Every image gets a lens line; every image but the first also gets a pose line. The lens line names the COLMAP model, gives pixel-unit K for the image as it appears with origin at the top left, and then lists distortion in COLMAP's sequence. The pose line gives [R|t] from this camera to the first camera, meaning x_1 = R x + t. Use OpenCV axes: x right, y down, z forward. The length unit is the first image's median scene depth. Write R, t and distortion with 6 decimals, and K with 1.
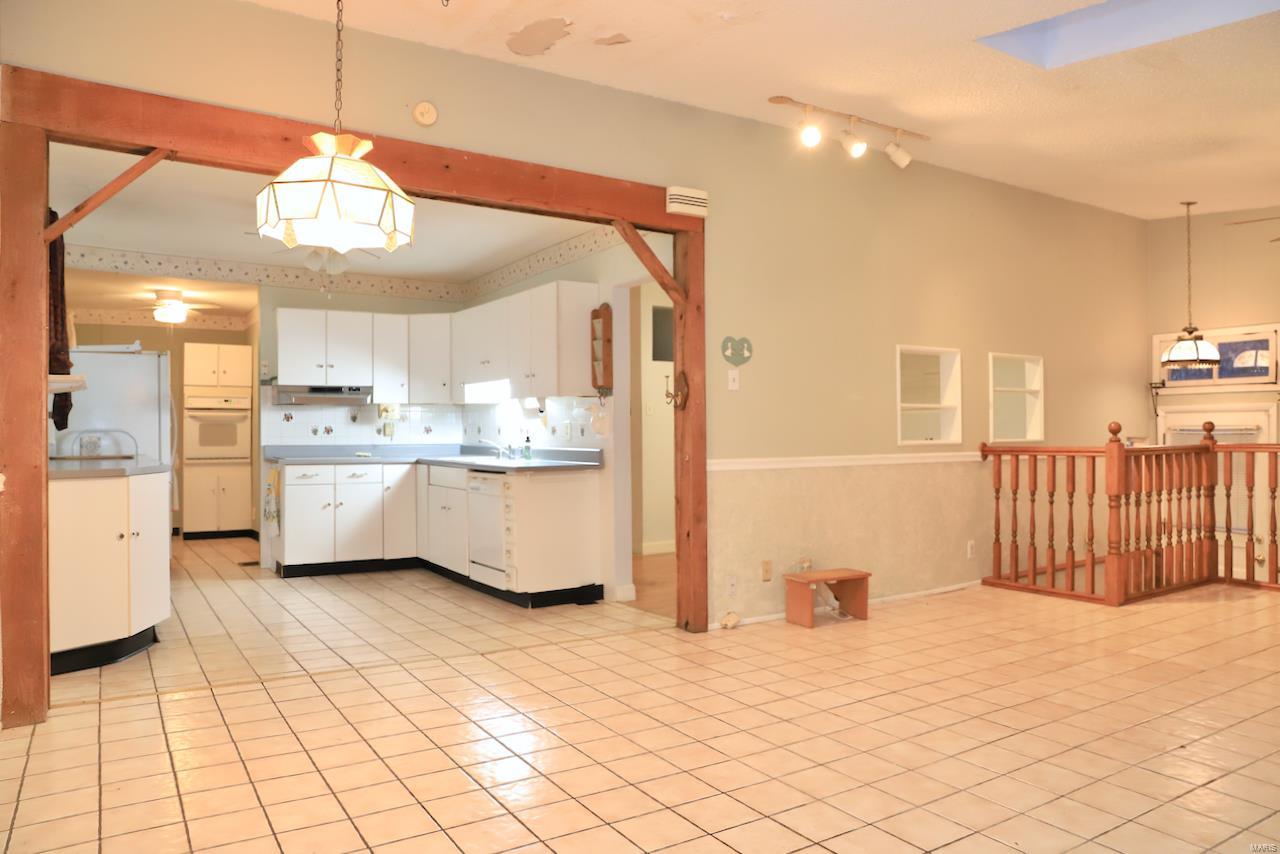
lens RADIAL K [[883.6, 0, 638.0], [0, 883.6, 426.6], [0, 0, 1]] dist [-0.105414, 0.080420]
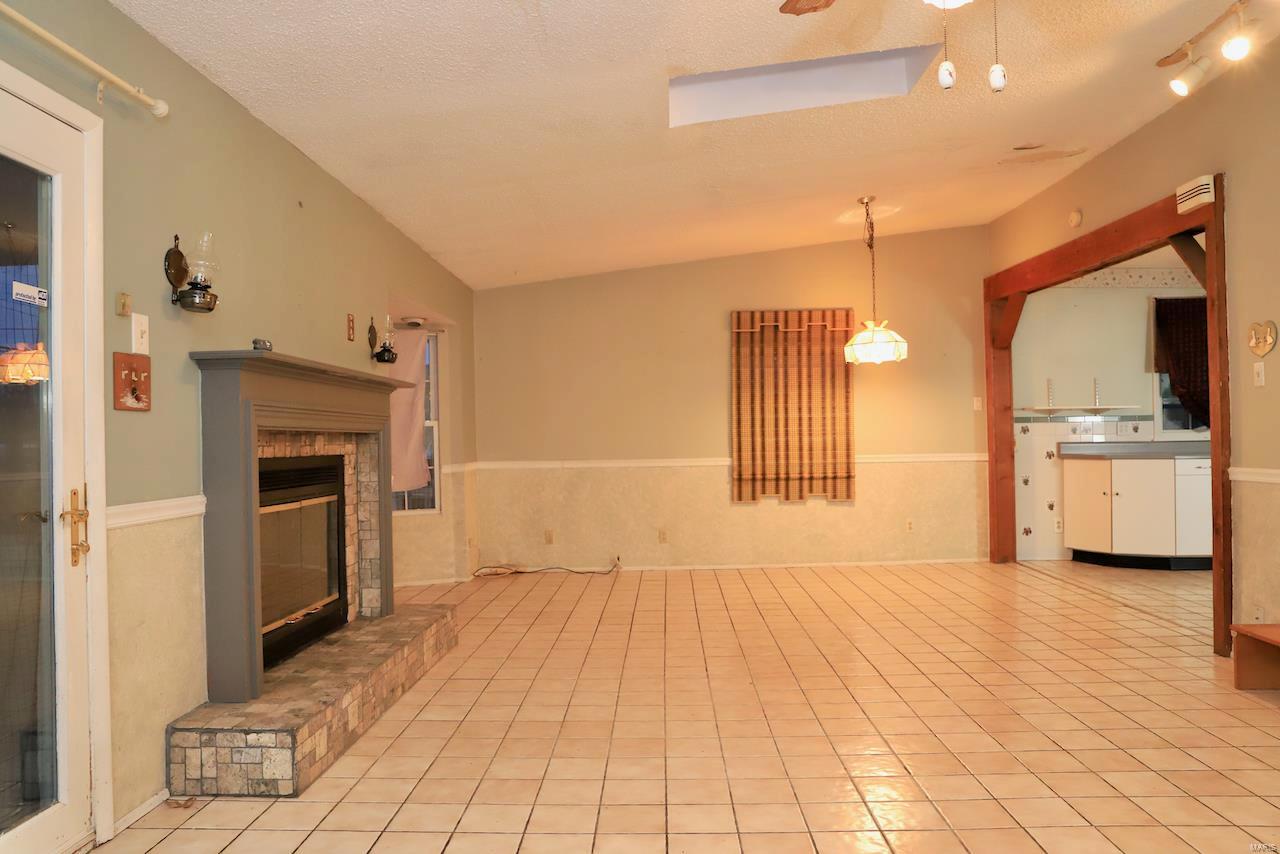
lens RADIAL K [[883.6, 0, 643.8], [0, 883.6, 428.9], [0, 0, 1]] dist [-0.105414, 0.080420]
pose [[-0.559928, 0.003576, -0.828534, 1.199845], [0.020569, 0.999742, -0.009586, -0.005899], [0.828286, -0.022410, -0.559857, 1.054988]]
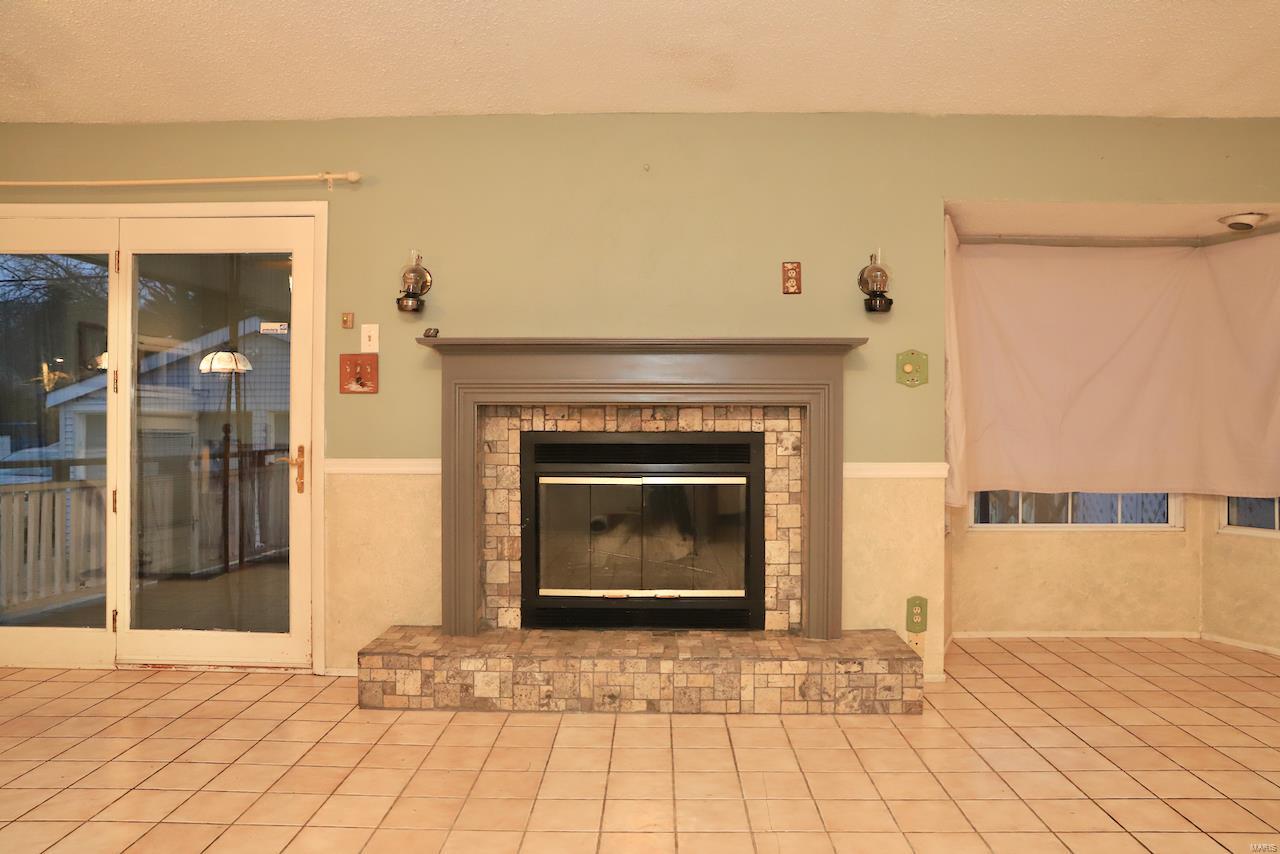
lens RADIAL K [[883.6, 0, 644.6], [0, 883.6, 415.6], [0, 0, 1]] dist [-0.105414, 0.080420]
pose [[-0.834289, 0.008450, 0.551262, 0.233995], [0.002359, 0.999928, -0.011757, 0.000785], [-0.551322, -0.008508, -0.834249, 0.992784]]
